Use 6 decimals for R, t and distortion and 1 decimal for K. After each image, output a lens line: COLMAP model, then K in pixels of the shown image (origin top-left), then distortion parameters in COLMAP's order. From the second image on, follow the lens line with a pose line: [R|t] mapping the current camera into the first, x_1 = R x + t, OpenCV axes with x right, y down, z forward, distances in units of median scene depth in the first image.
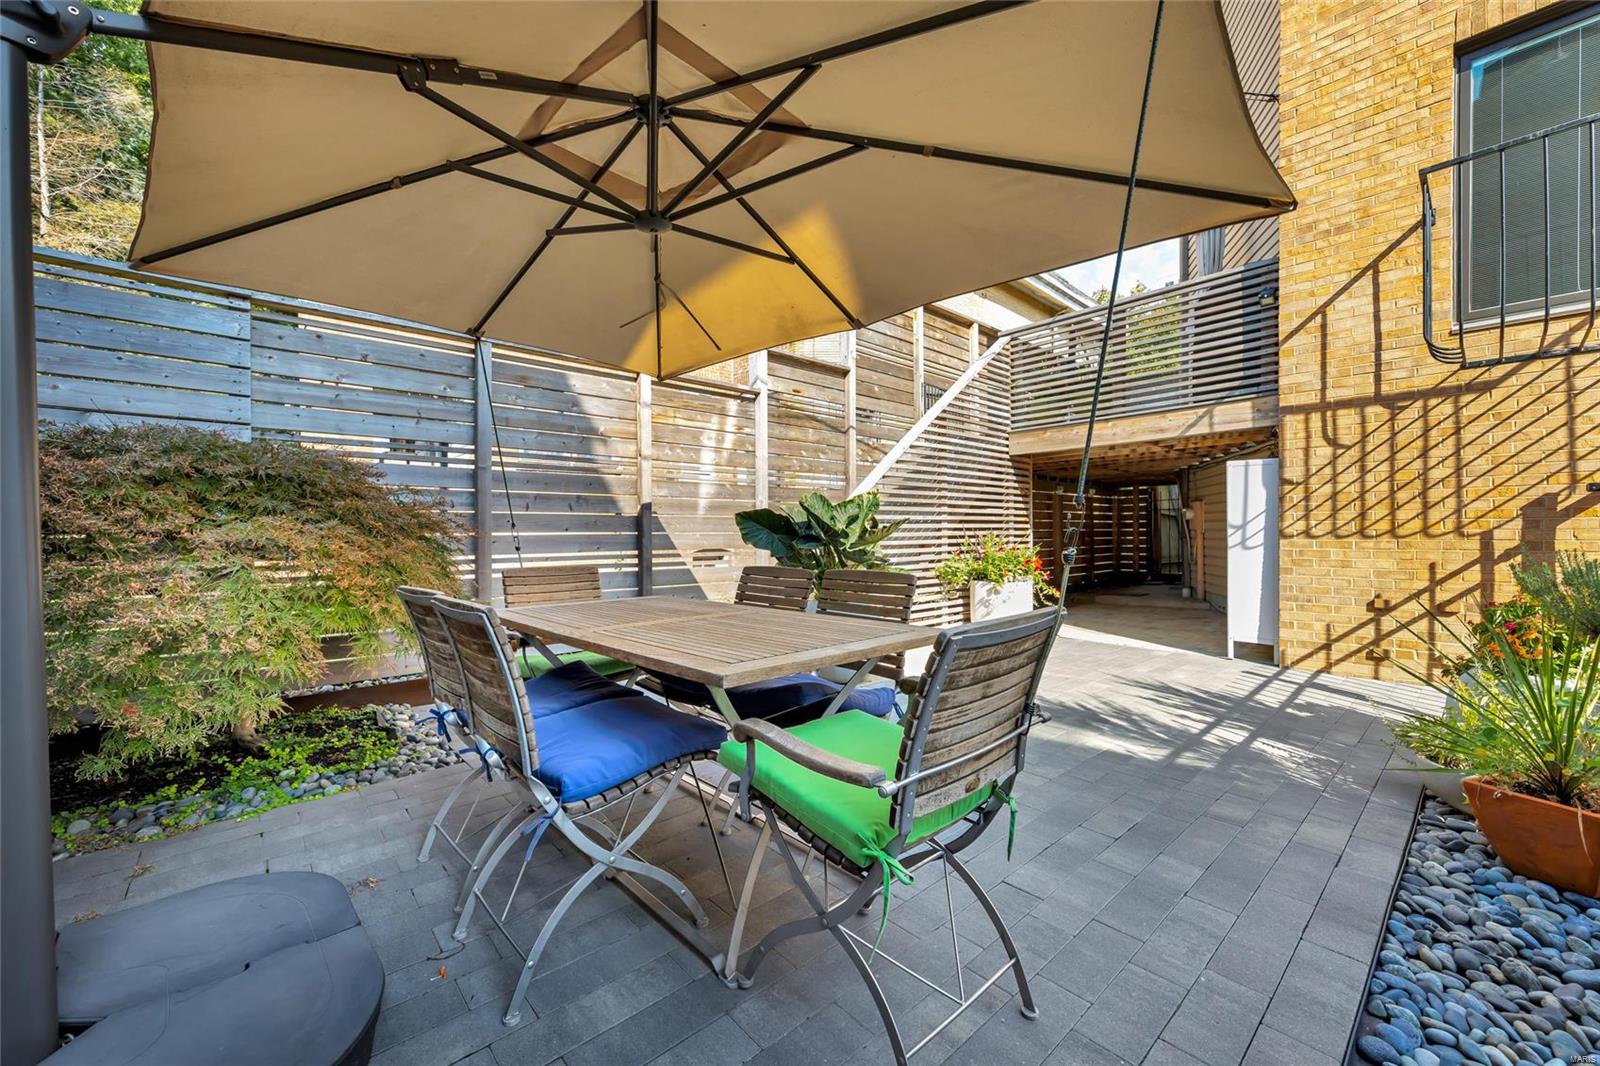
lens RADIAL K [[630.0, 0, 800.0], [0, 630.0, 533.0], [0, 0, 1]] dist [0.010018, -0.000431]
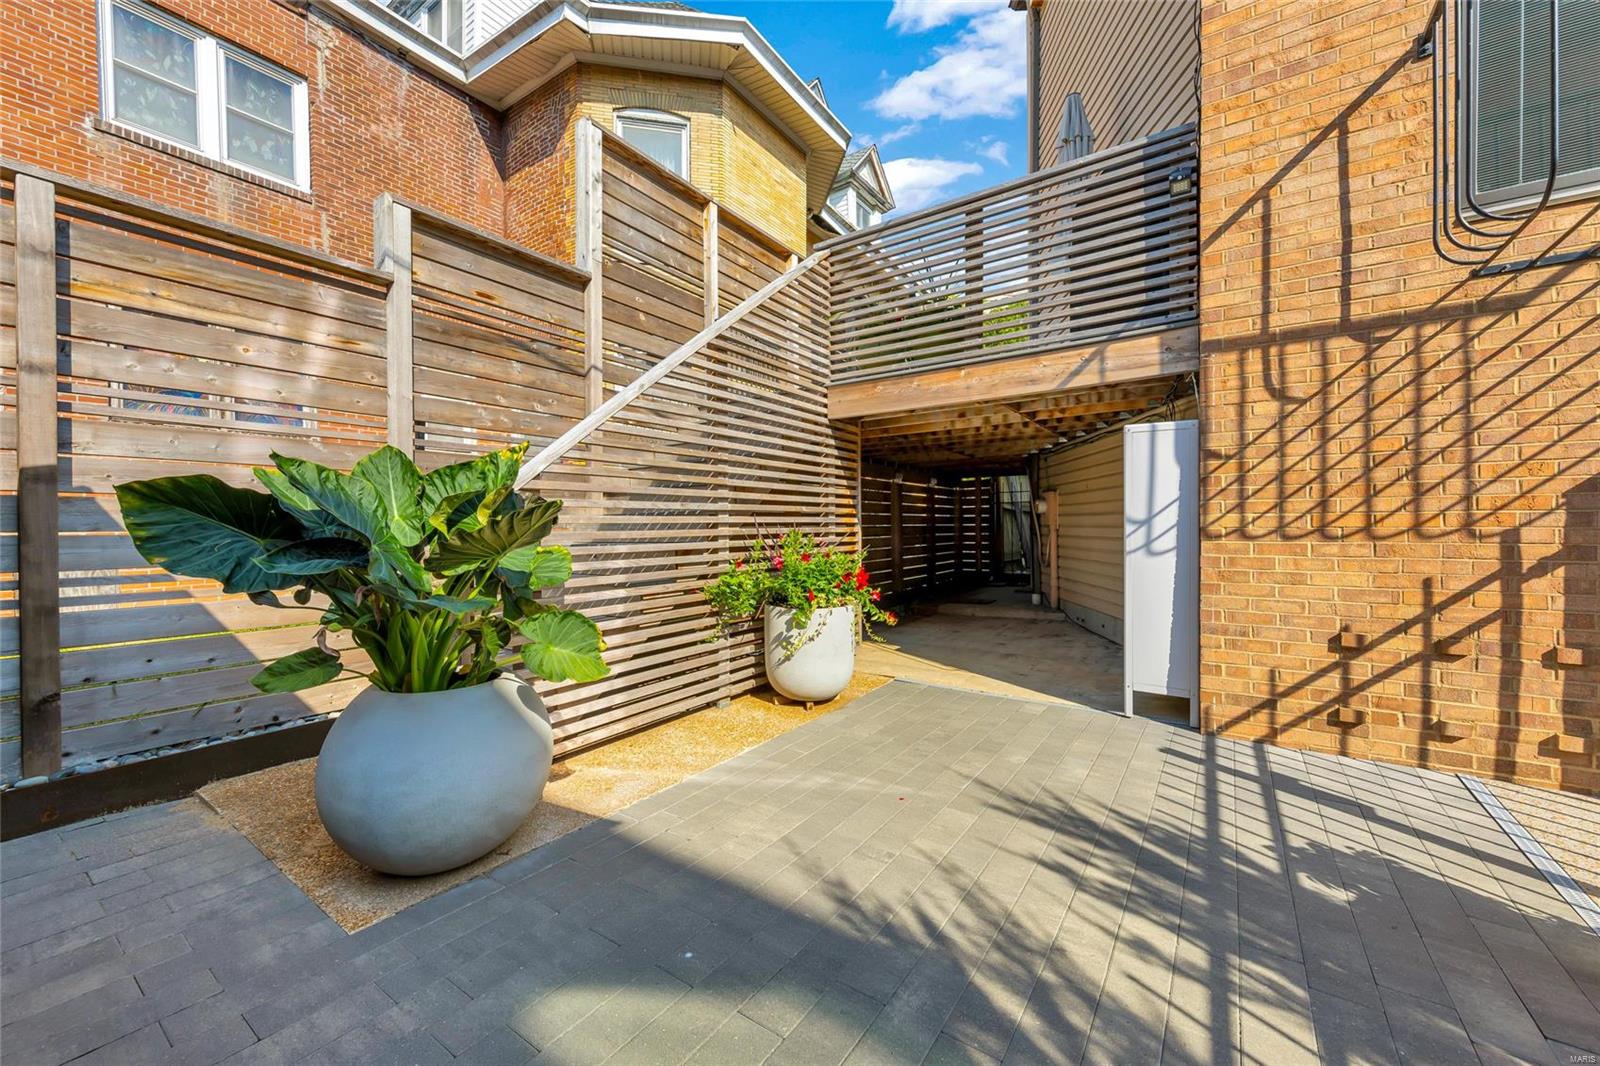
lens RADIAL K [[611.5, 0, 798.0], [0, 611.5, 529.1], [0, 0, 1]] dist [0.001094, 0.000185]
pose [[0.975454, -0.001036, 0.220200, 0.210879], [0.000260, 0.999994, 0.003552, -0.005130], [-0.220203, -0.003407, 0.975448, 0.486695]]
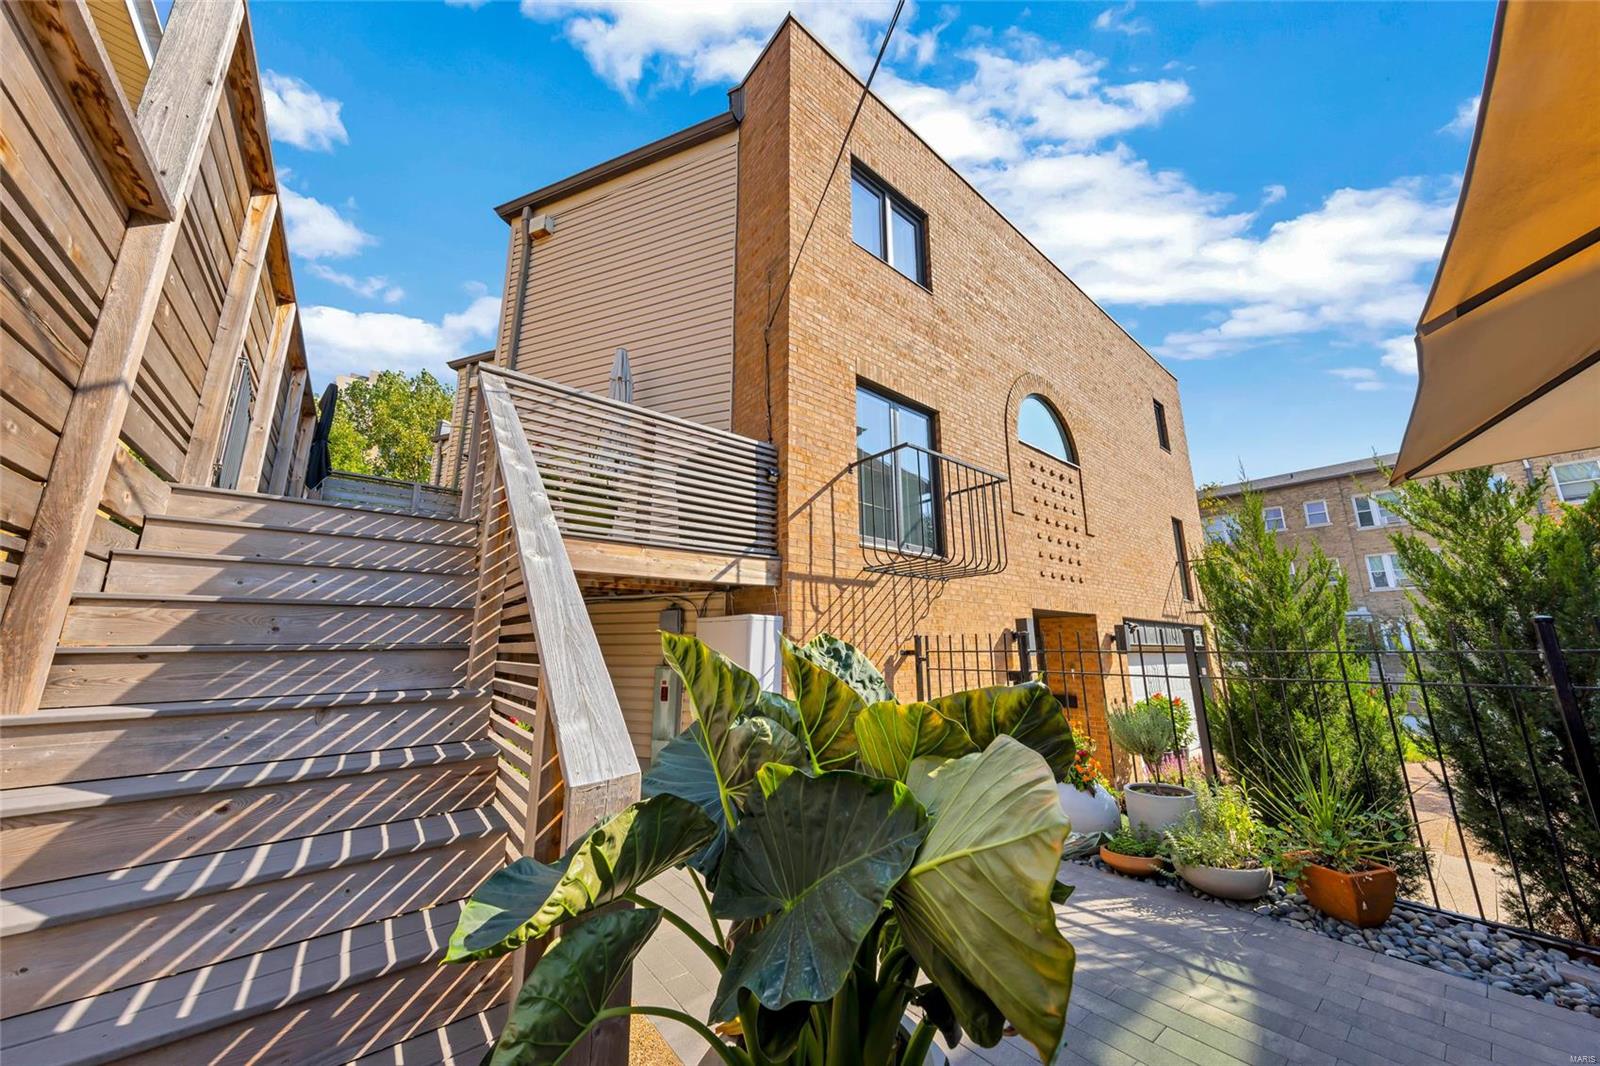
lens RADIAL K [[524.2, 0, 800.0], [0, 524.2, 533.0], [0, 0, 1]] dist [-0.000857, -0.000062]
pose [[0.059840, 0.221731, 0.973270, -0.188810], [0.005423, 0.974931, -0.222442, -0.058398], [-0.998193, 0.018589, 0.057137, 0.963677]]
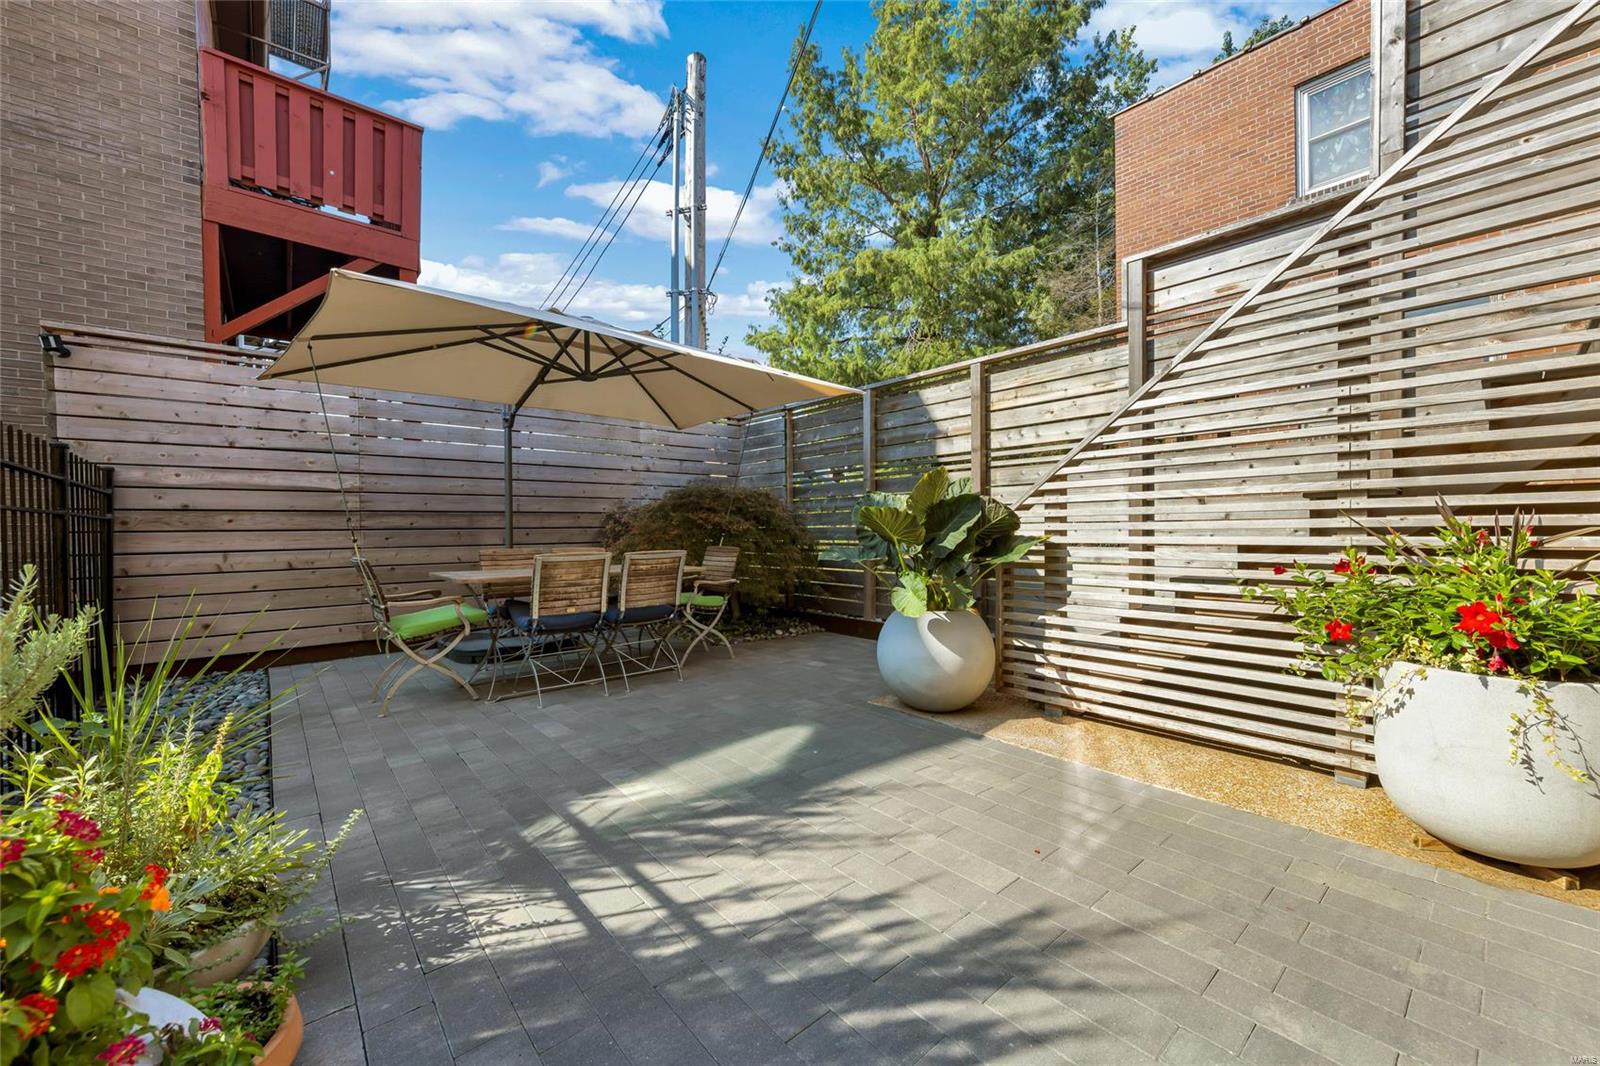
lens RADIAL K [[620.2, 0, 800.0], [0, 620.2, 533.0], [0, 0, 1]] dist [0.010505, -0.000107]
pose [[-0.024638, 0.013802, -0.999601, 0.834654], [0.004474, 0.999896, 0.013696, 0.000353], [0.999686, -0.004135, -0.024697, 0.815916]]
